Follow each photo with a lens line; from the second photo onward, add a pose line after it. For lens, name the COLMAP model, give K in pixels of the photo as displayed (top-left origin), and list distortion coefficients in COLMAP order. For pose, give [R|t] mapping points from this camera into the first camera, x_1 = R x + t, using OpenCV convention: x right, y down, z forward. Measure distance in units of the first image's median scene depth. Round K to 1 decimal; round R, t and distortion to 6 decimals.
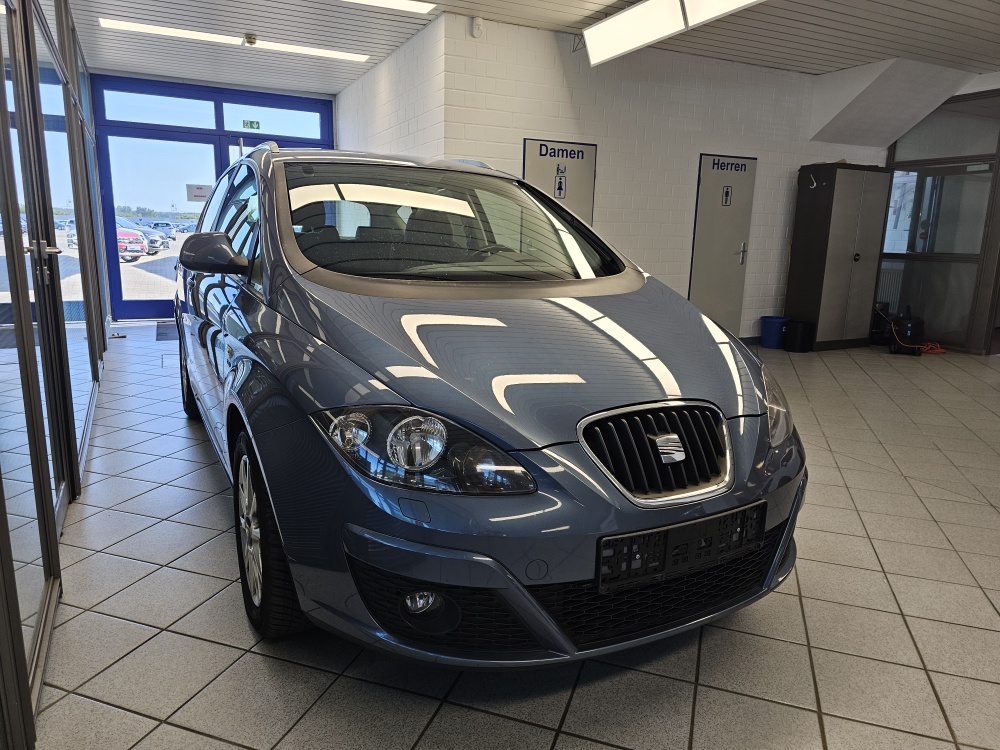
lens RADIAL K [[668.5, 0, 498.9], [0, 668.5, 360.4], [0, 0, 1]] dist [0.057119, -0.060182]
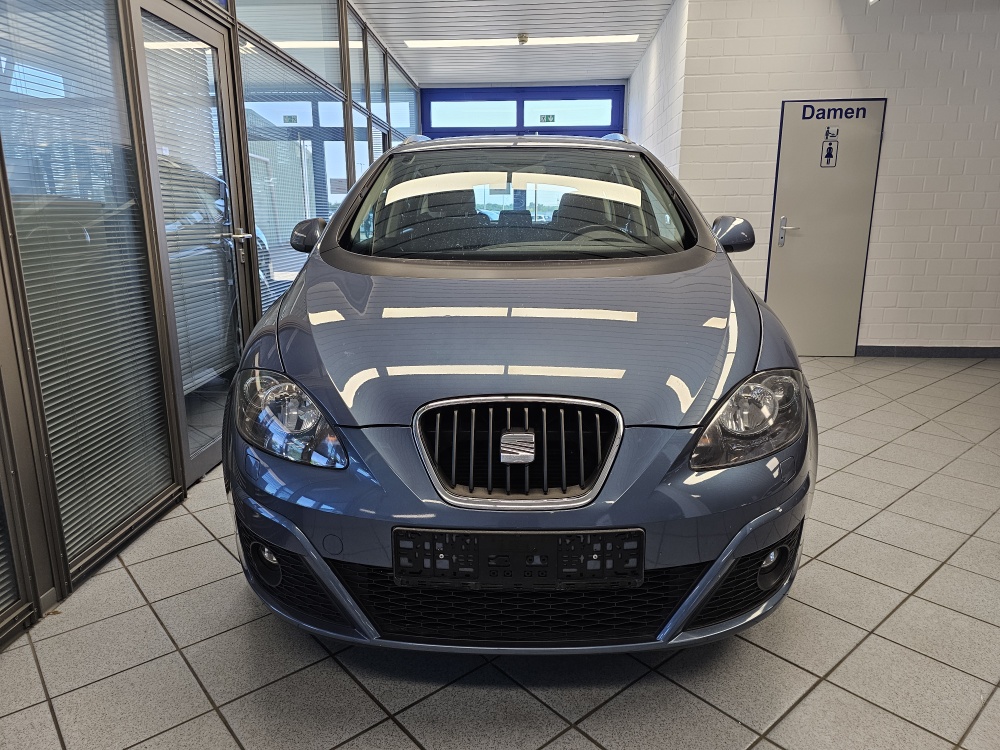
lens RADIAL K [[668.5, 0, 498.9], [0, 668.5, 360.4], [0, 0, 1]] dist [0.057119, -0.060182]
pose [[0.864683, 0.077123, -0.496362, 0.176067], [-0.067483, 0.997021, 0.037356, -0.004157], [0.497764, 0.001195, 0.867312, 0.058690]]
